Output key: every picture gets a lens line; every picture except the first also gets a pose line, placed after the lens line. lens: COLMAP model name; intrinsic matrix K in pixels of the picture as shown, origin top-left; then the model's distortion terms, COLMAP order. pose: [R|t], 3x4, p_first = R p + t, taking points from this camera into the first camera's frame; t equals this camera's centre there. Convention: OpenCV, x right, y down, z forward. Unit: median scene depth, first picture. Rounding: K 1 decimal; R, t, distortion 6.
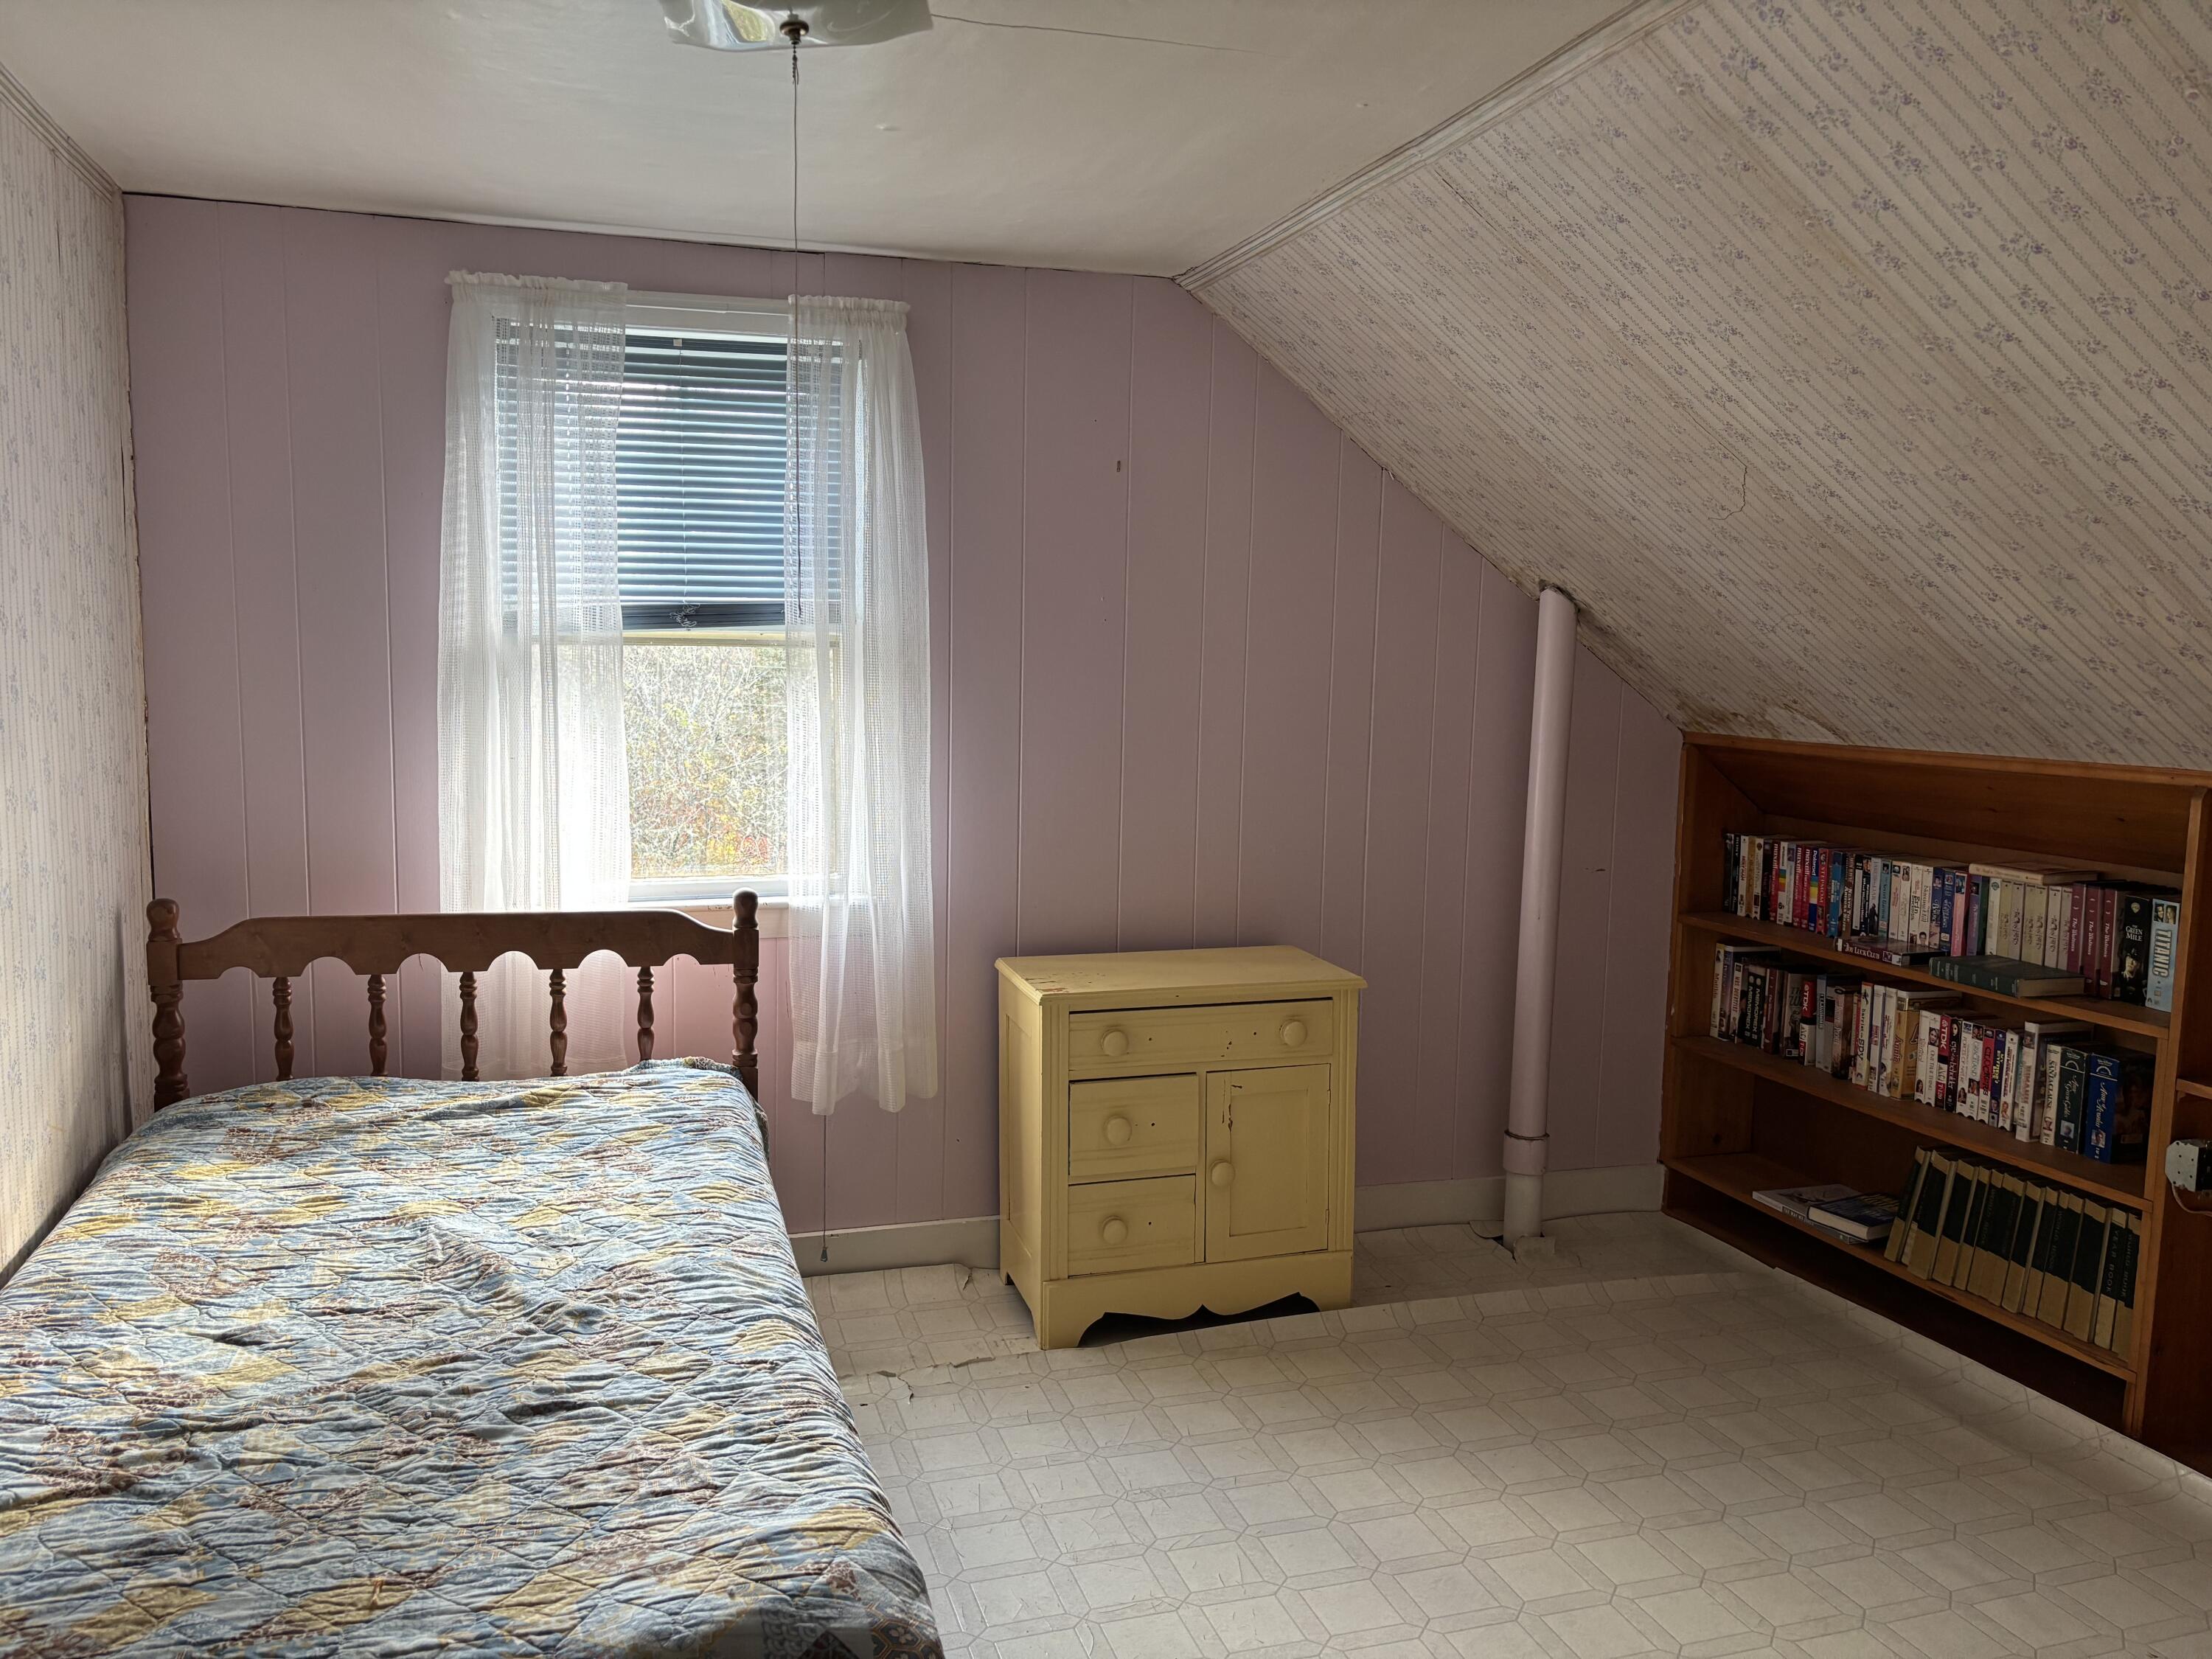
lens RADIAL K [[1660.9, 0, 1042.9], [0, 1660.9, 843.9], [0, 0, 1]] dist [0.039930, -0.039189]
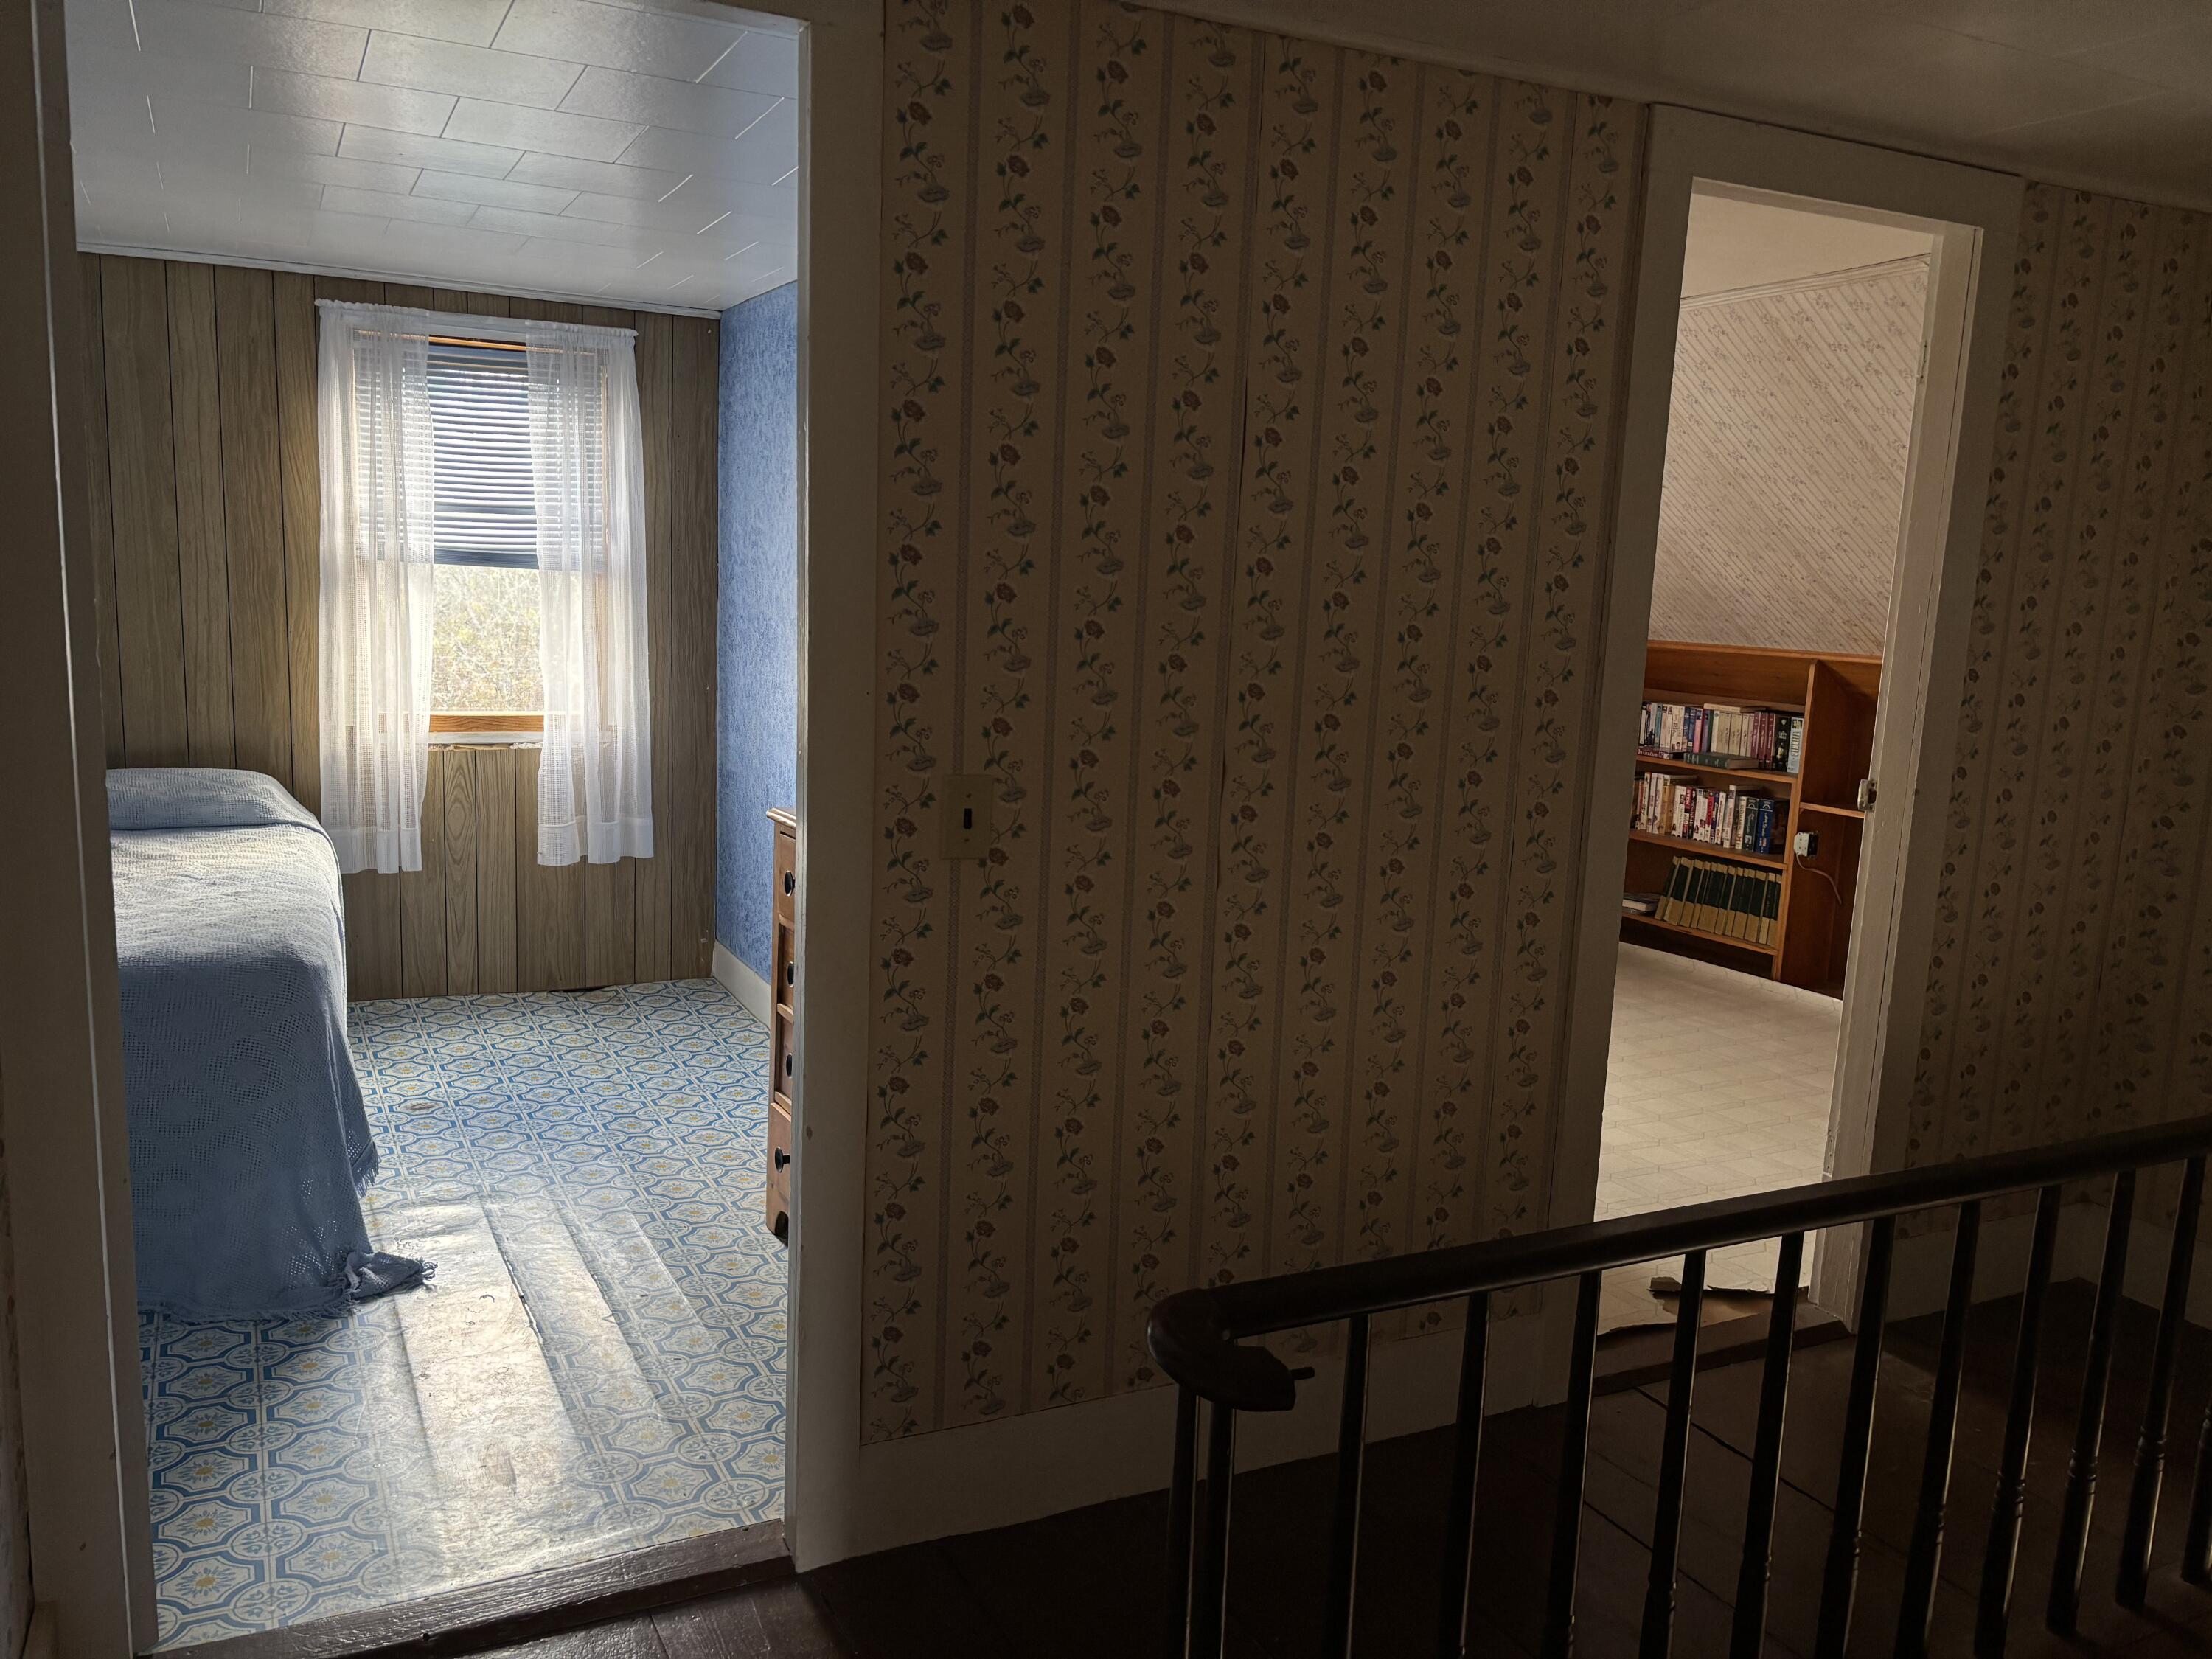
lens RADIAL K [[1660.9, 0, 1092.4], [0, 1660.9, 843.5], [0, 0, 1]] dist [0.039930, -0.039189]
pose [[0.982573, -0.006742, 0.185755, -0.492140], [-0.003360, 0.998534, 0.054015, 0.073253], [-0.185847, -0.053698, 0.981110, -0.751987]]
